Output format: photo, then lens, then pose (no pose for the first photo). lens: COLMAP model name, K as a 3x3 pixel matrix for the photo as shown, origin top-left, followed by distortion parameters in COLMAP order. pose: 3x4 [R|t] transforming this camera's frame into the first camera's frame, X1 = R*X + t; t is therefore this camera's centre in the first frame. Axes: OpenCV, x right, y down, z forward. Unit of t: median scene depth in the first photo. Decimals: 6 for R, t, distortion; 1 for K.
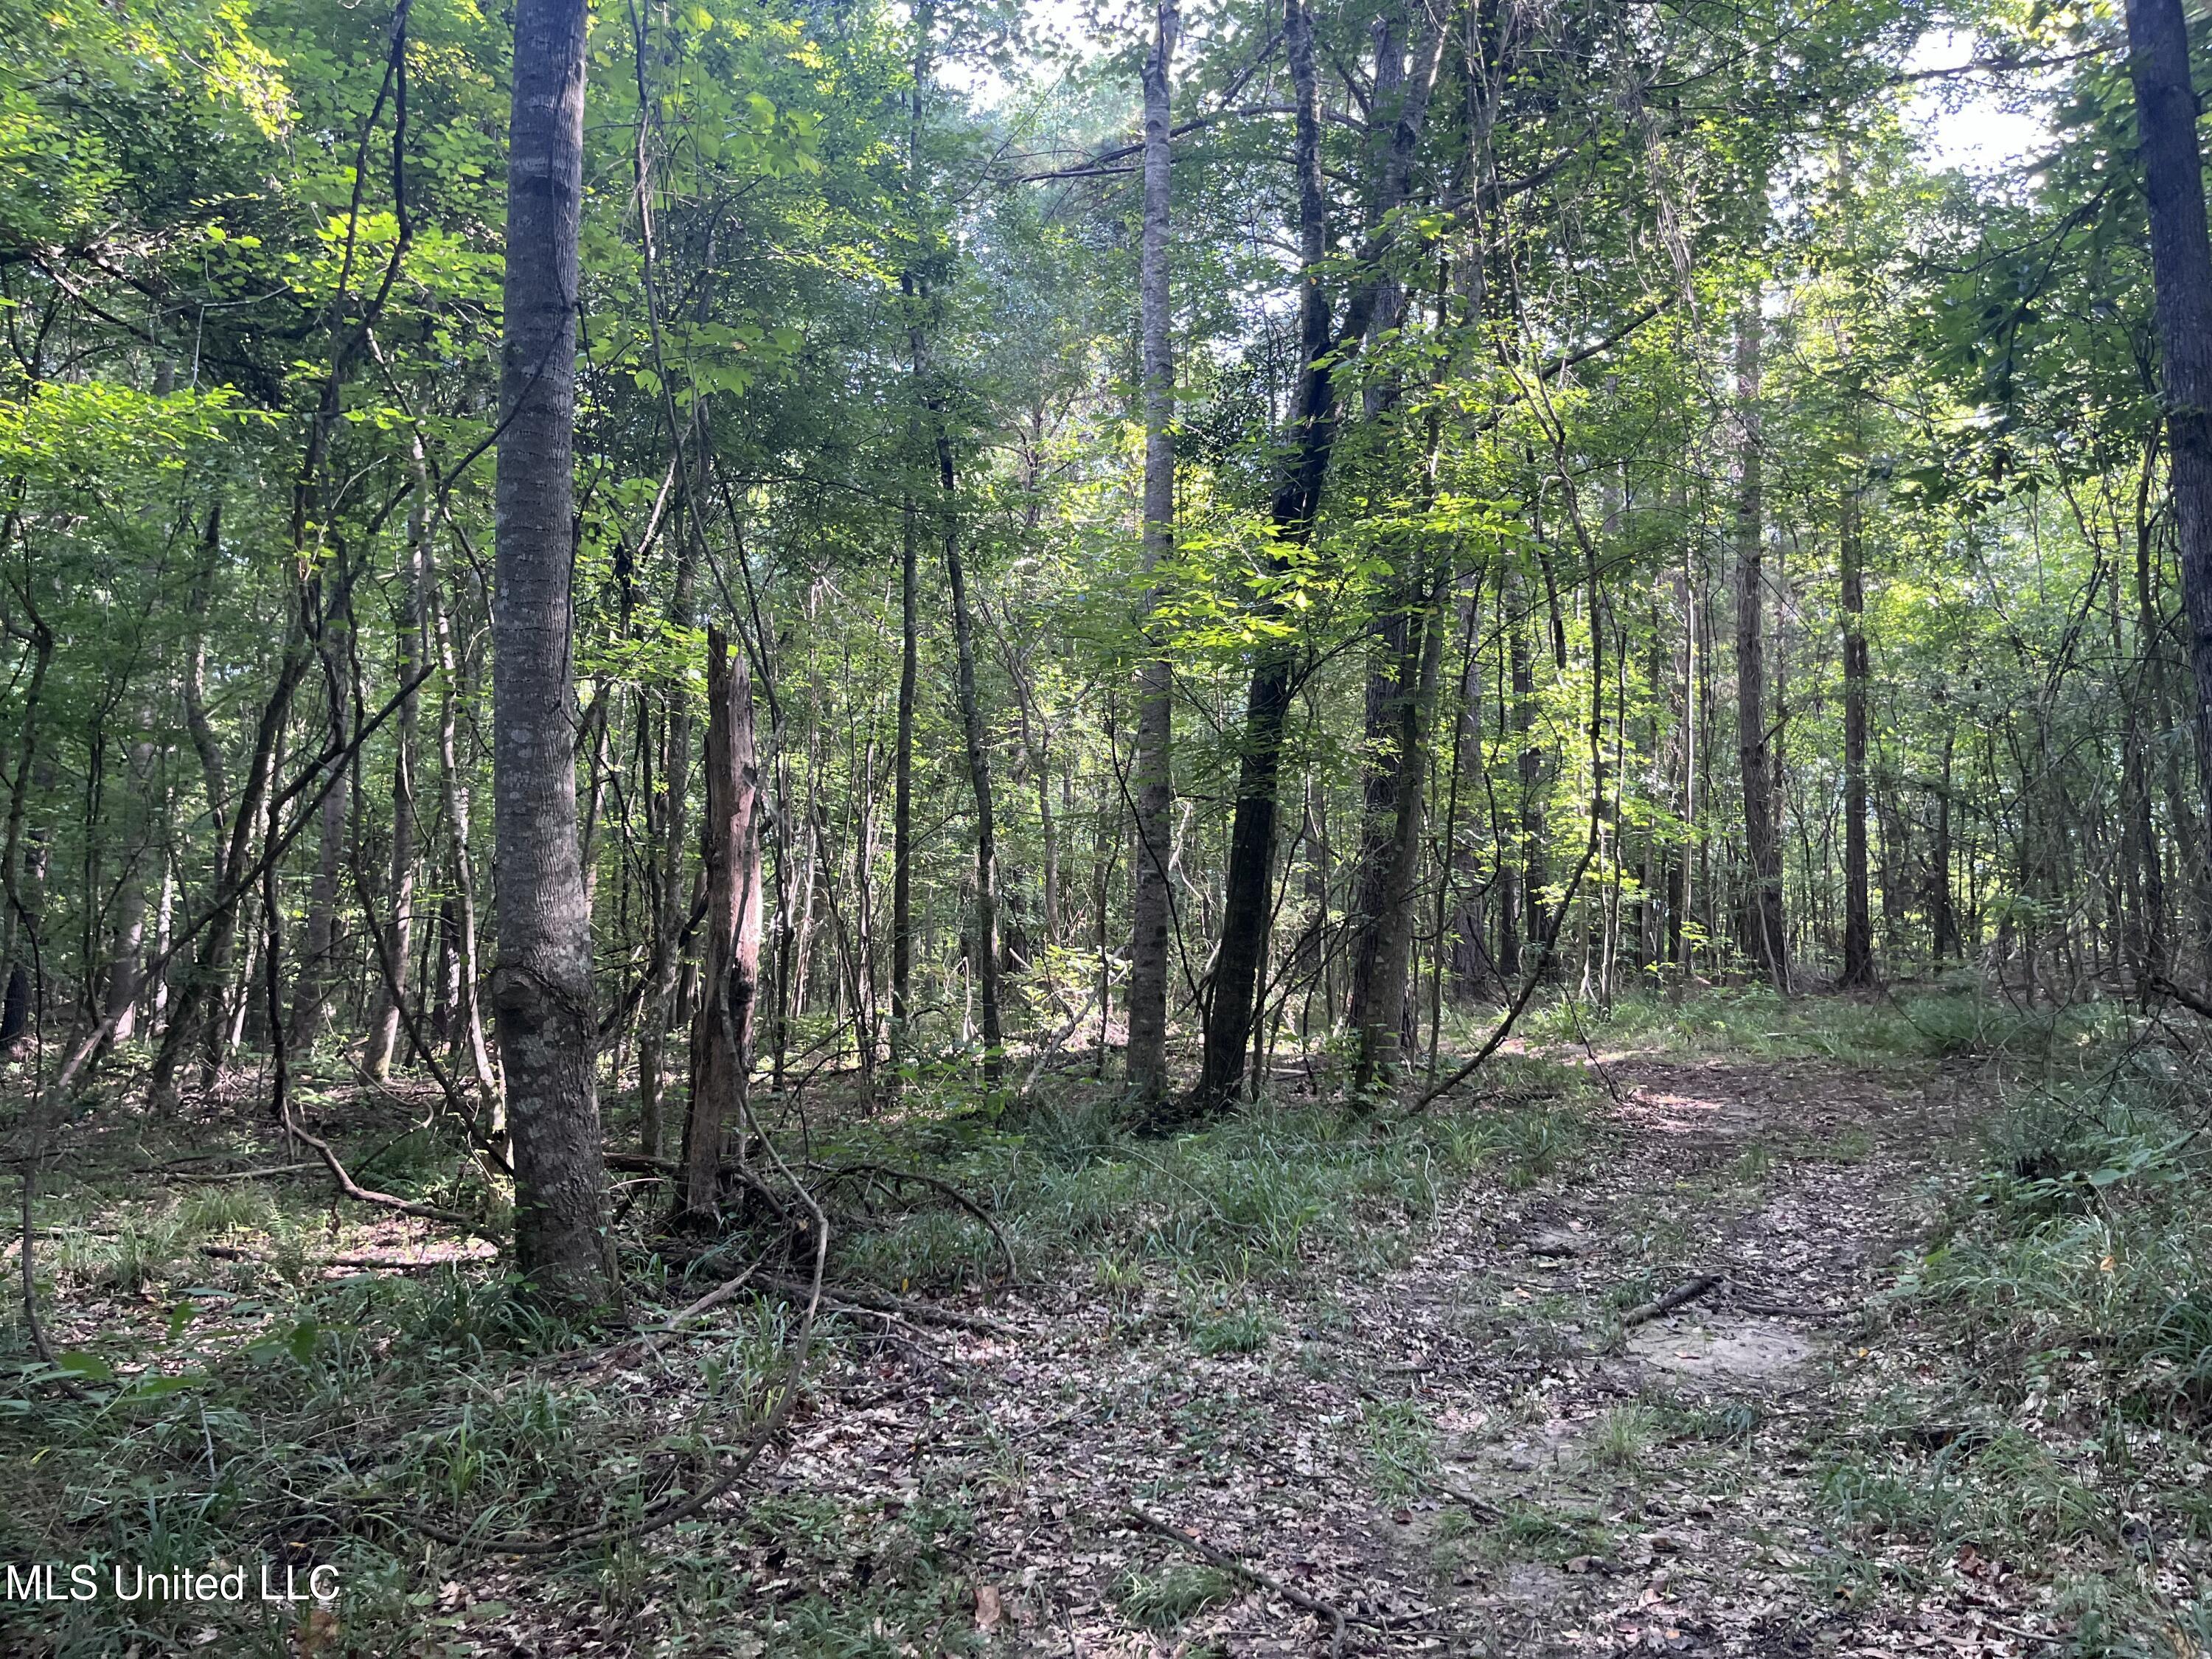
lens RADIAL K [[1657.0, 0, 1106.3], [0, 1657.0, 832.2], [0, 0, 1]] dist [0.044277, -0.066776]
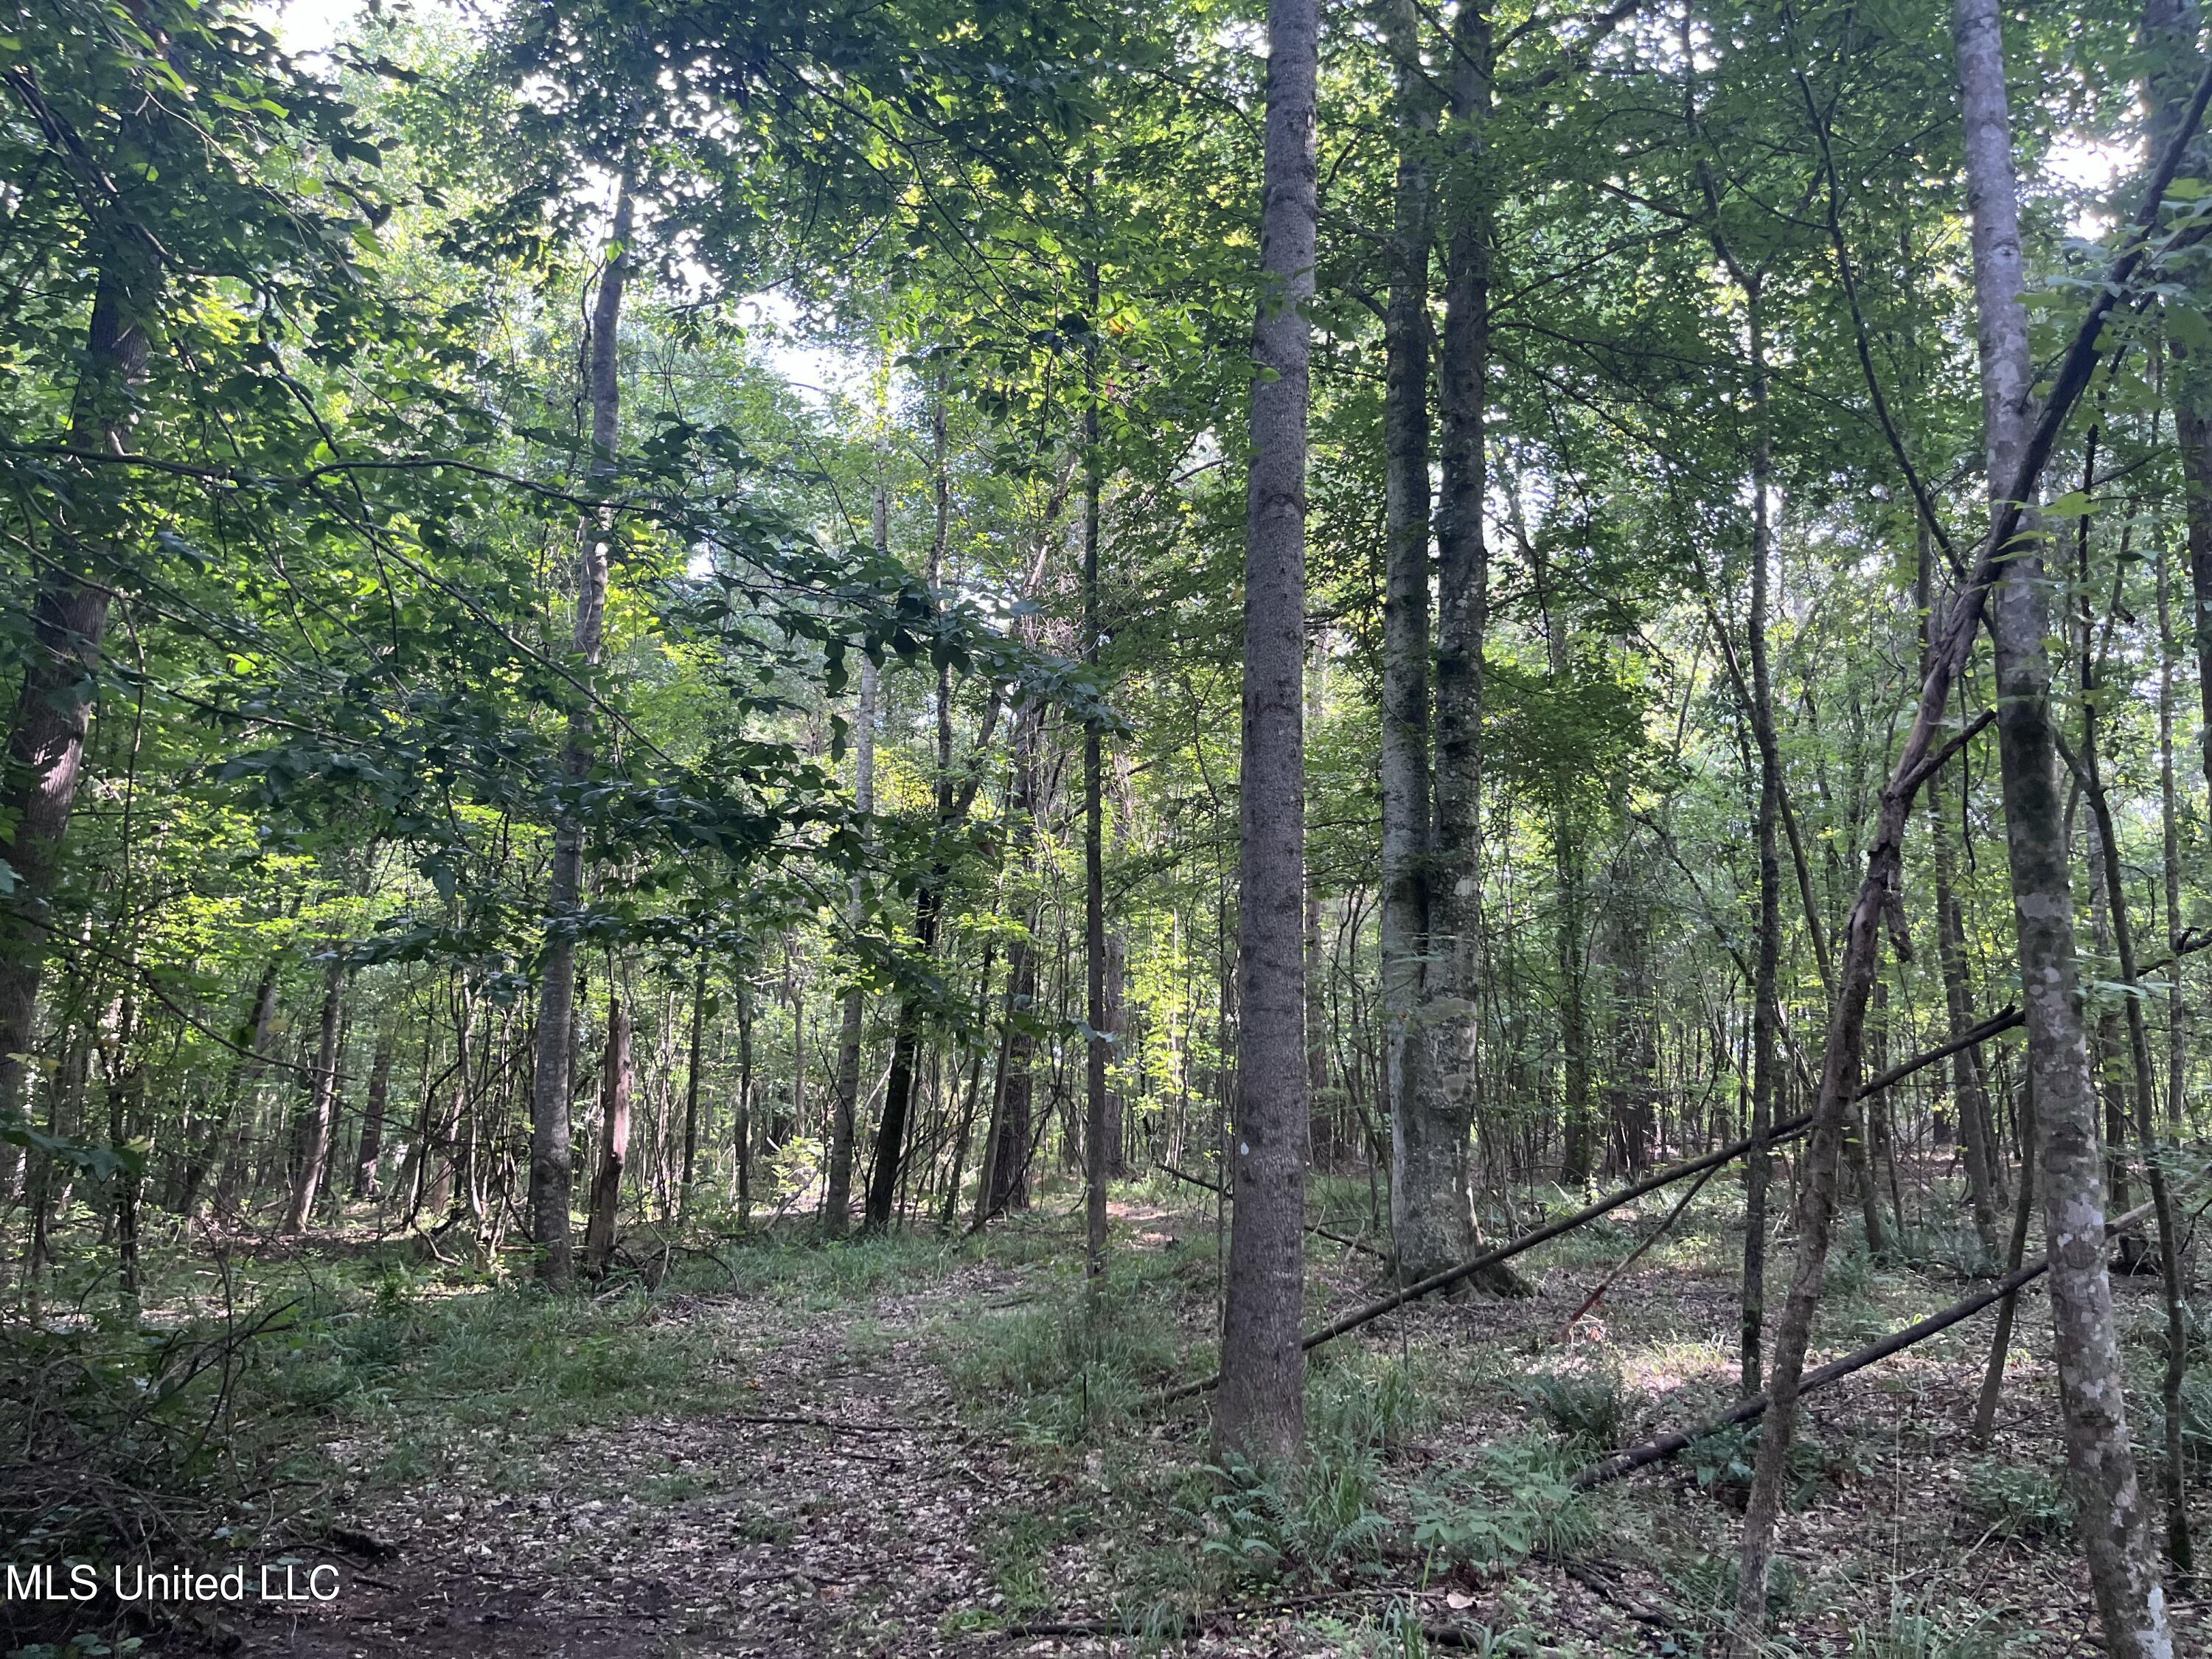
lens RADIAL K [[1657.0, 0, 1105.9], [0, 1657.0, 826.7], [0, 0, 1]] dist [0.044277, -0.066776]
pose [[0.992084, 0.035366, 0.120495, 0.062015], [-0.022002, 0.993634, -0.110483, -0.055005], [-0.123636, 0.106957, 0.986547, -0.582804]]
